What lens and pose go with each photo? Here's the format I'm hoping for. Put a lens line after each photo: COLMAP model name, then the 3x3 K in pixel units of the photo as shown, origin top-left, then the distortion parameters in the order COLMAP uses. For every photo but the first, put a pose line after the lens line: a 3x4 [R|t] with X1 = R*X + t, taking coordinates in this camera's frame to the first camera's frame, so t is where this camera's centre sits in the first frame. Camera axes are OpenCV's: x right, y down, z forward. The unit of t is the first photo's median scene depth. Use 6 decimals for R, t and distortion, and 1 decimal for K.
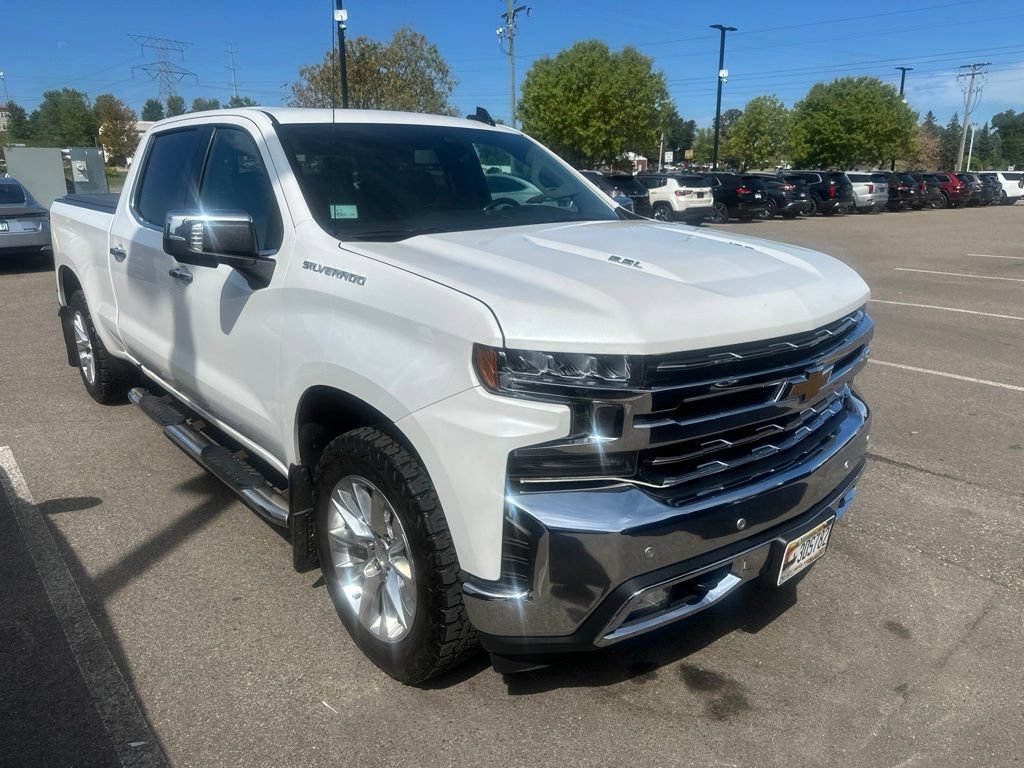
lens RADIAL K [[719.2, 0, 508.0], [0, 719.2, 383.8], [0, 0, 1]] dist [0.040705, -0.035384]
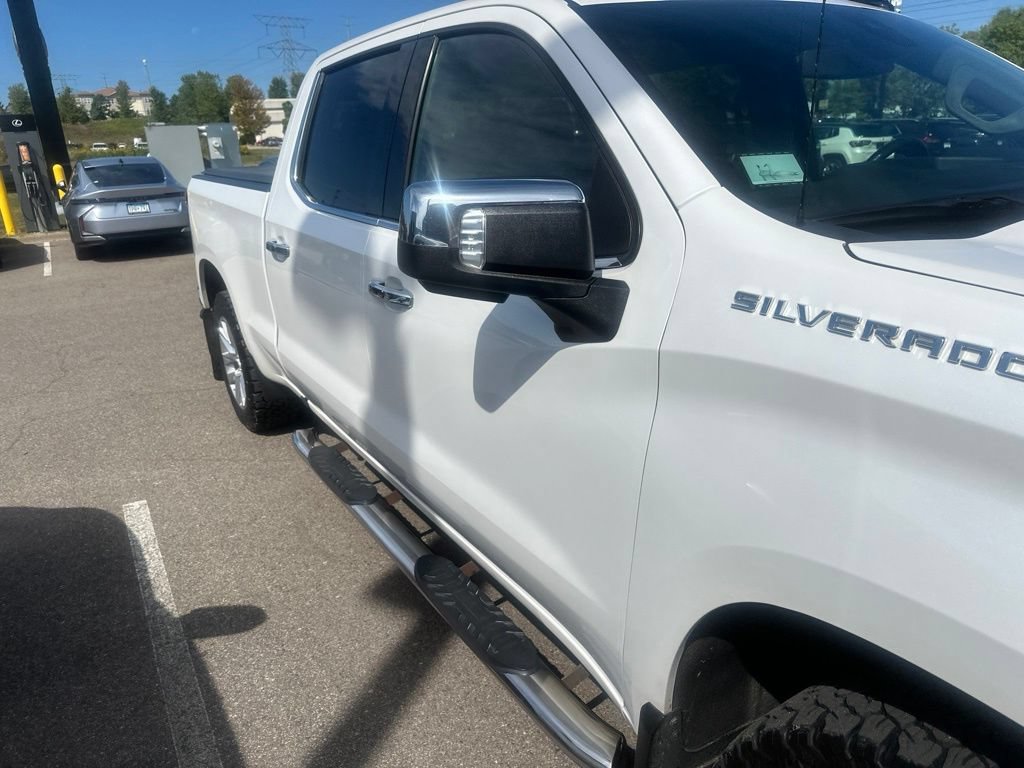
lens RADIAL K [[704.8, 0, 507.7], [0, 704.8, 396.8], [0, 0, 1]] dist [0.022961, -0.003591]
pose [[0.989149, 0.010716, -0.146527, -0.172400], [-0.000812, 0.997720, 0.067483, -0.067065], [0.146917, -0.066632, 0.986902, 0.279917]]
